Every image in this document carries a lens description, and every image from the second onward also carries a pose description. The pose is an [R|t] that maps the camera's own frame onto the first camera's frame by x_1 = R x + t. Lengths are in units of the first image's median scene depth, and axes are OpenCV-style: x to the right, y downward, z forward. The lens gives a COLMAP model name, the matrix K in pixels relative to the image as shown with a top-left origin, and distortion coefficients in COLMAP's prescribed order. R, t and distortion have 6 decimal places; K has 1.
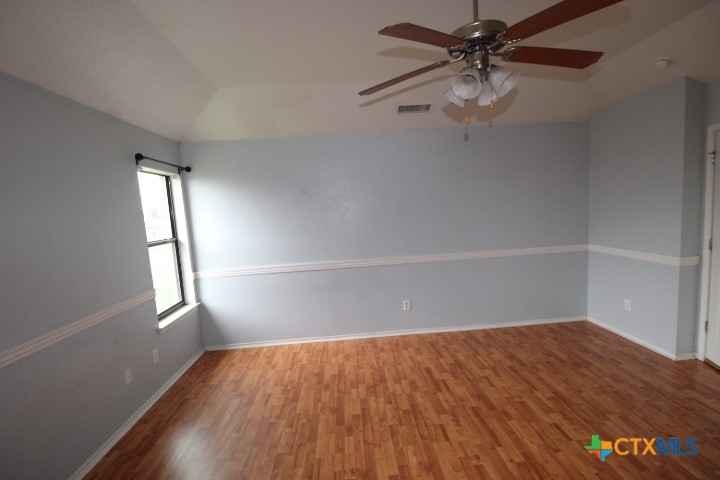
lens RADIAL K [[333.5, 0, 361.2], [0, 333.5, 235.7], [0, 0, 1]] dist [-0.003836, -0.009981]
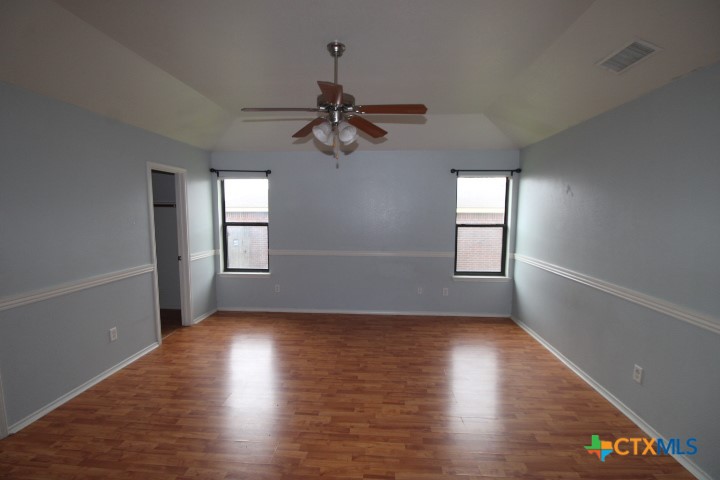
lens RADIAL K [[333.5, 0, 361.4], [0, 333.5, 242.2], [0, 0, 1]] dist [-0.003836, -0.009981]
pose [[-0.116645, 0.152684, -0.981367, 1.125195], [-0.076708, 0.983776, 0.162176, -0.131426], [0.990207, 0.094196, -0.103041, 0.801510]]
